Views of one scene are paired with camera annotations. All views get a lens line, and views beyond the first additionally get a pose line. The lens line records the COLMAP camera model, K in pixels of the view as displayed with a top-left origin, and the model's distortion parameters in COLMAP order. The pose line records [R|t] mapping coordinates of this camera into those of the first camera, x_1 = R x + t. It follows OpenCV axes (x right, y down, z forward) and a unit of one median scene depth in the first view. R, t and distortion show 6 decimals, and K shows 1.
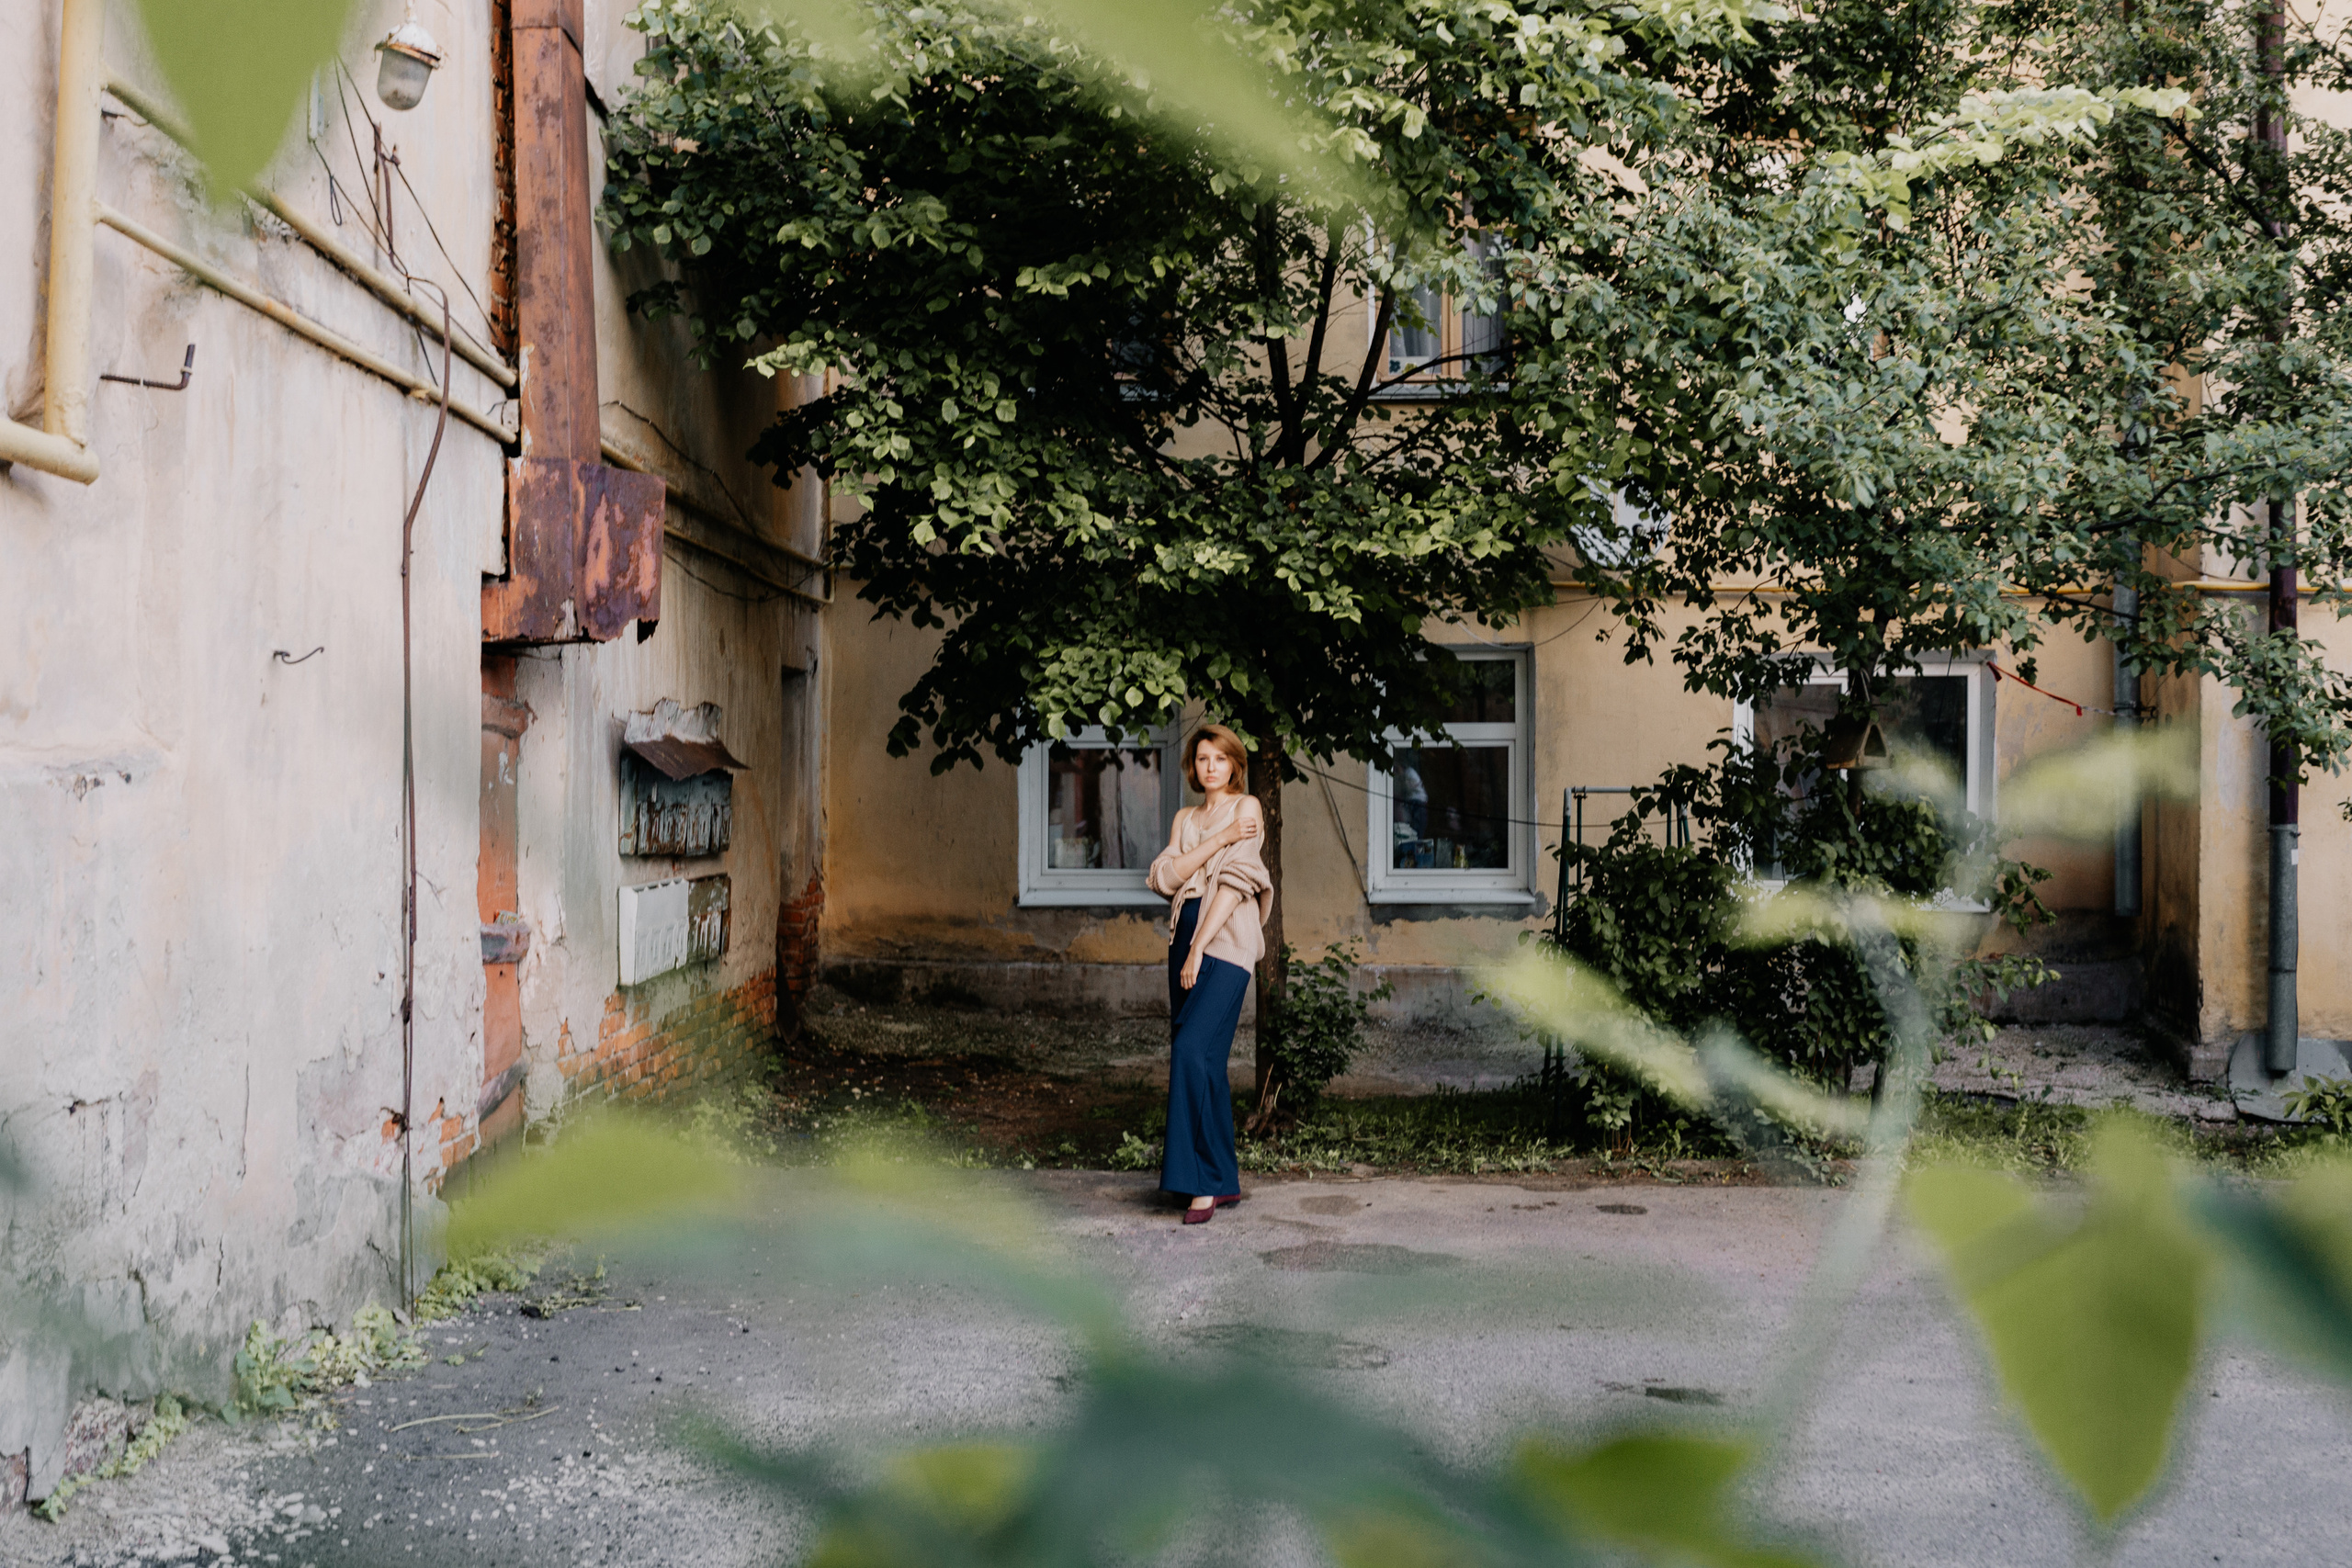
lens RADIAL K [[2490.0, 0, 1176.0], [0, 2490.0, 784.0], [0, 0, 1]] dist [-0.003362, 0.003749]
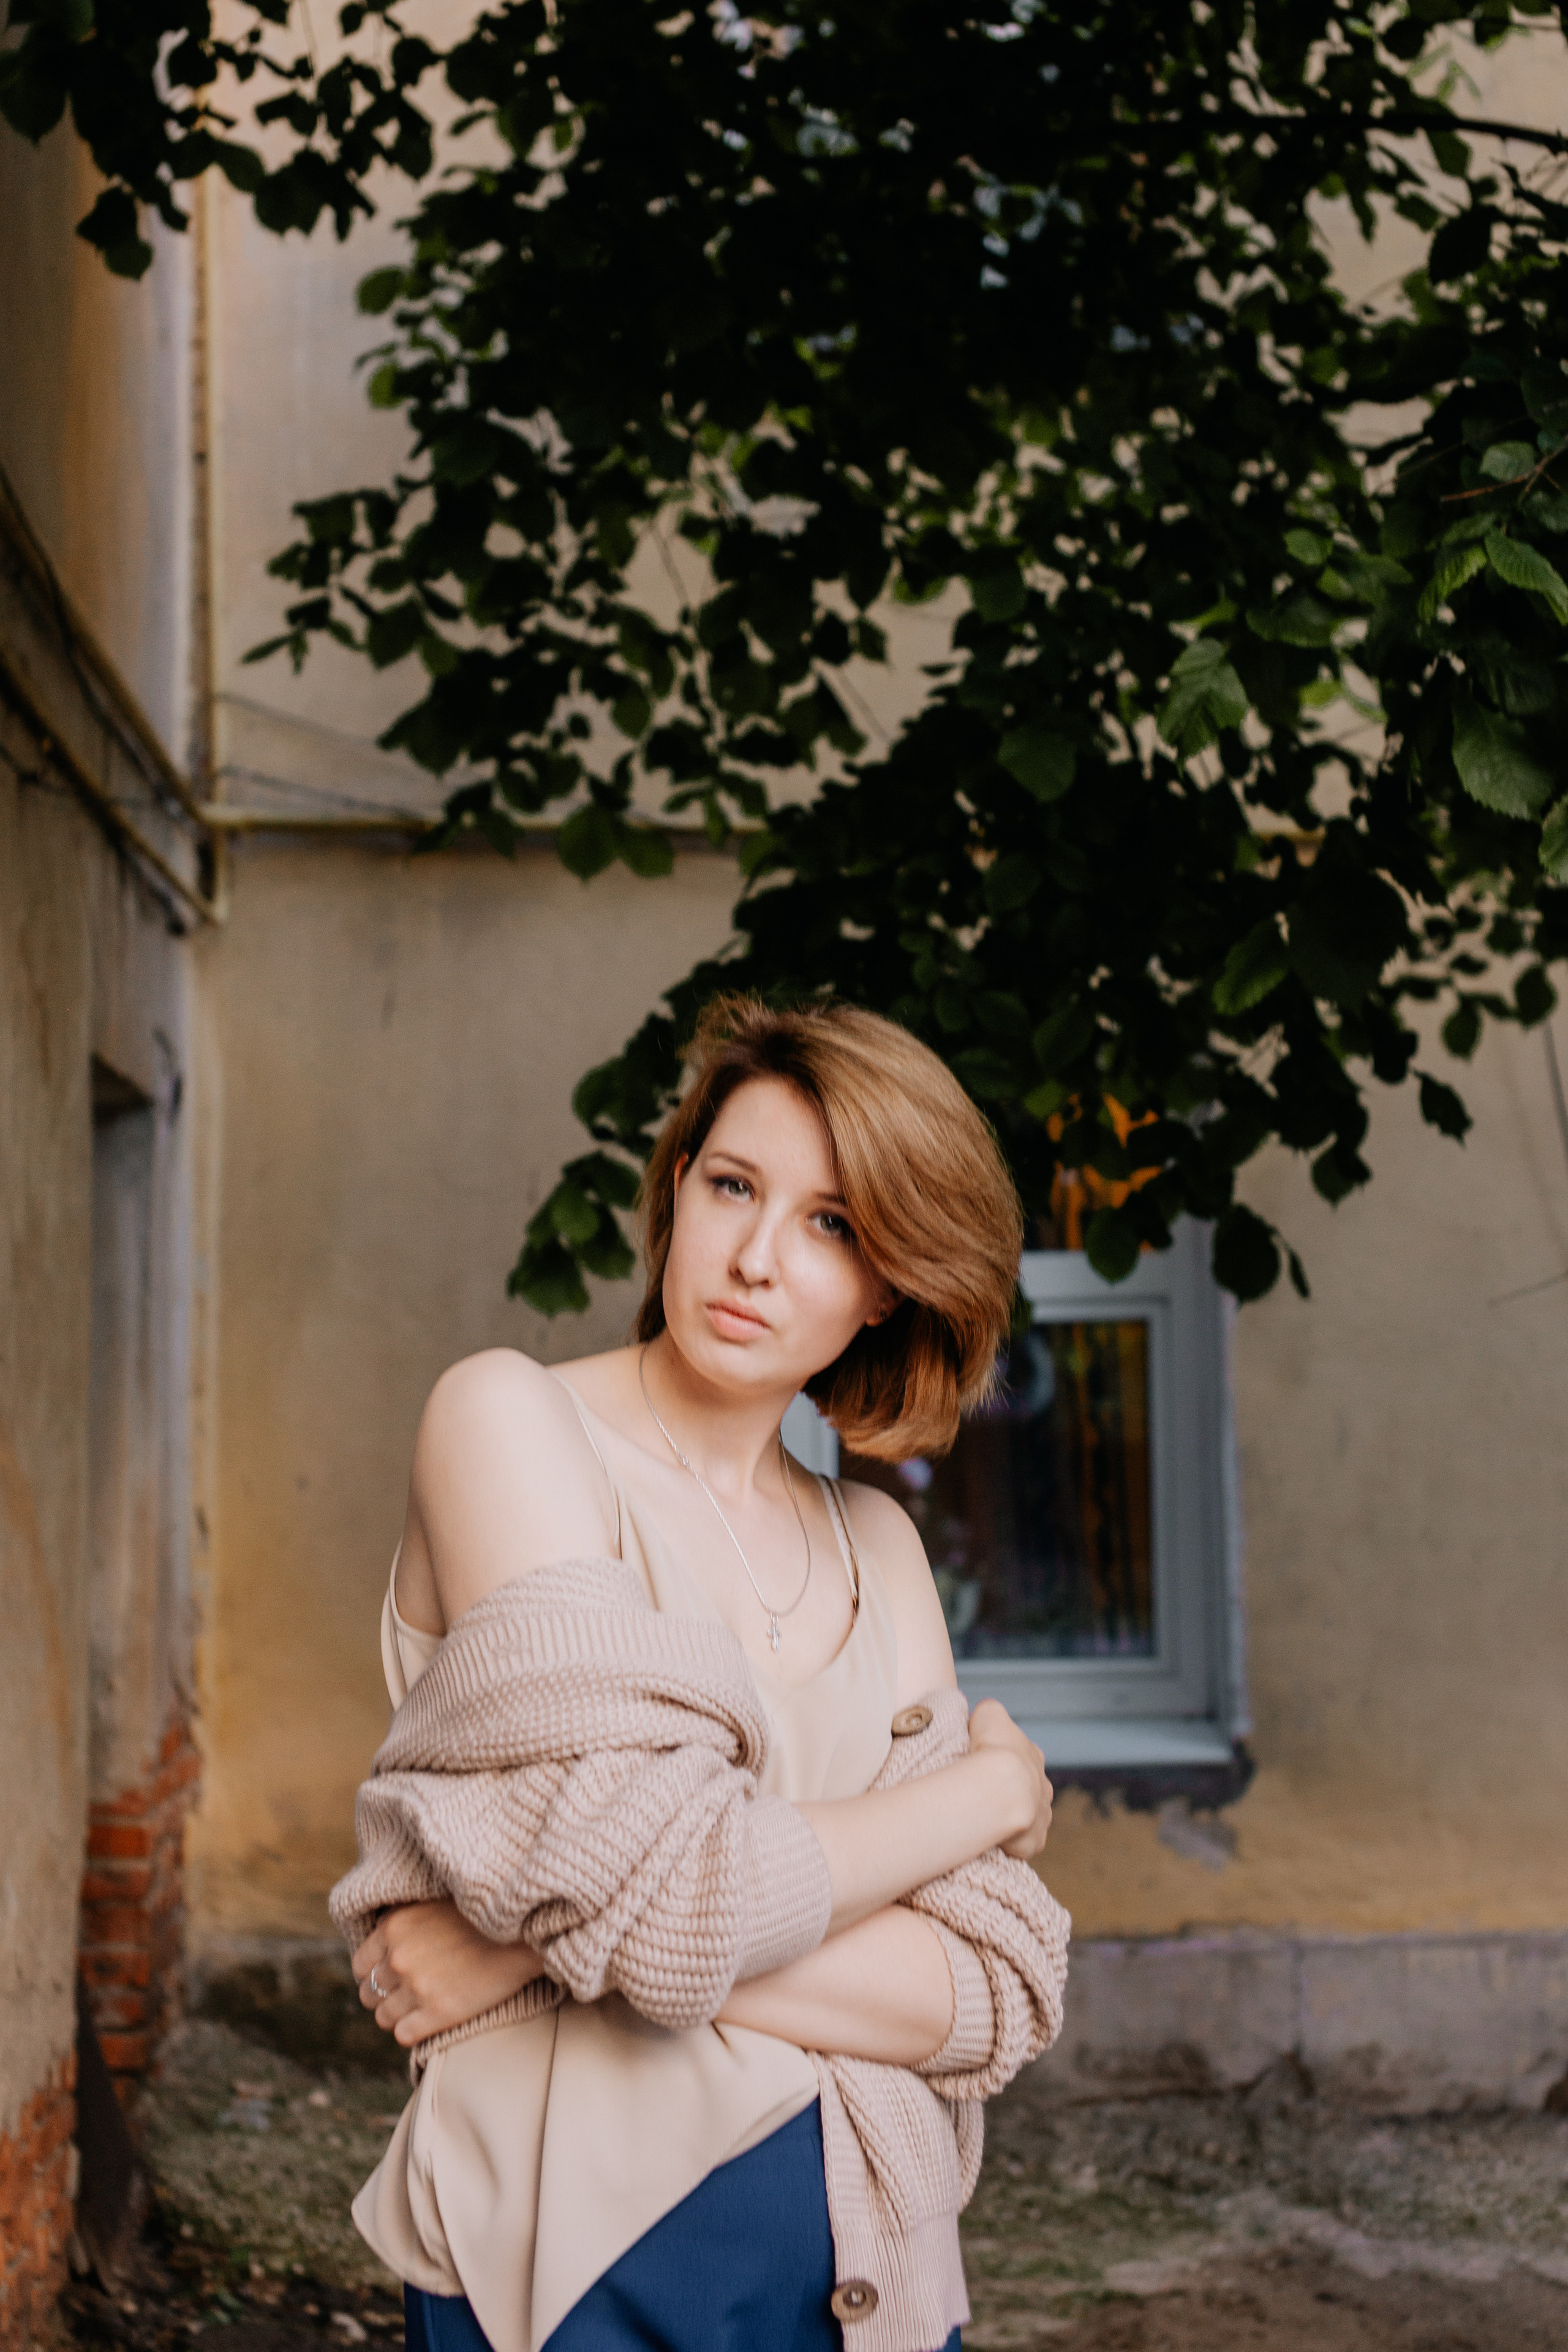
lens RADIAL K [[3408.3, 0, 784.0], [0, 3408.3, 1176.0], [0, 0, 1]] dist [0.007760, 0.132174]
pose [[0.997882, -0.014450, 0.063419, -0.132949], [0.019496, 0.996629, -0.079689, 0.004826], [-0.062054, 0.080757, 0.994800, 0.766856]]
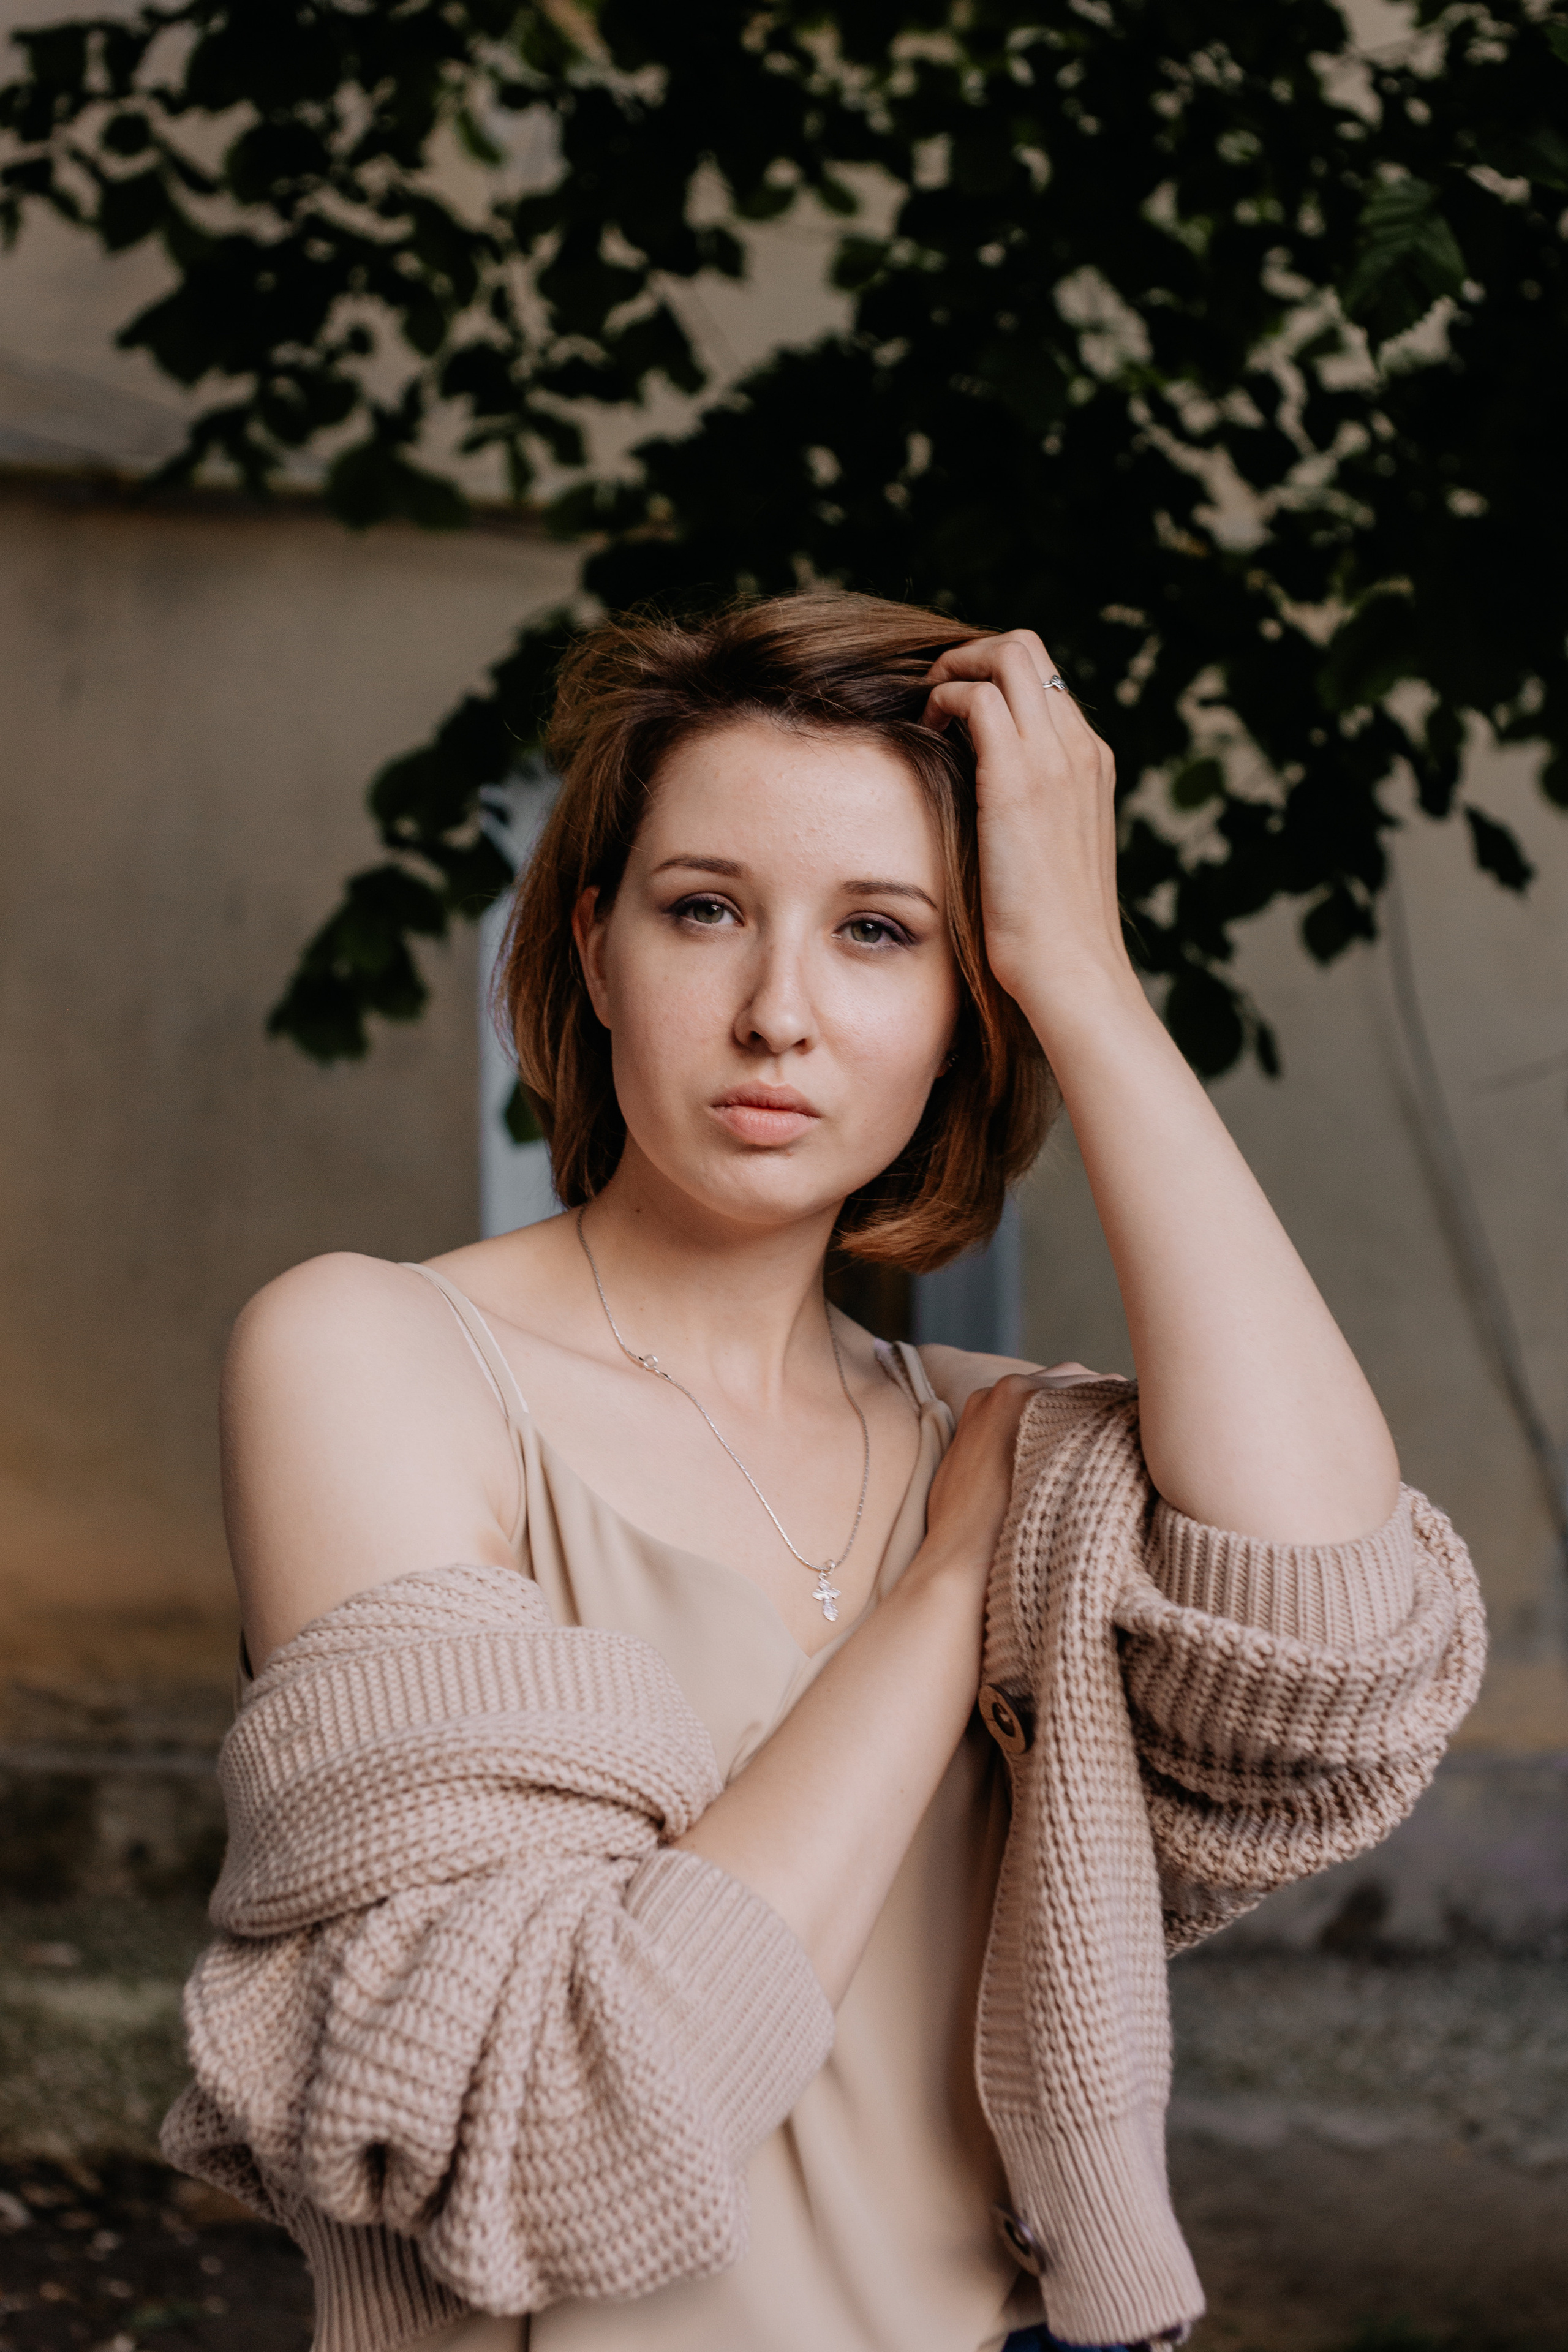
lens RADIAL K [[3428.6, 0, 784.0], [0, 3428.6, 1176.0], [0, 0, 1]] dist [0.004951, 0.131632]
pose [[0.984635, 0.012964, 0.174145, -0.150099], [-0.012900, 0.999916, -0.001499, -0.001049], [-0.174150, -0.000771, 0.984719, 0.844685]]
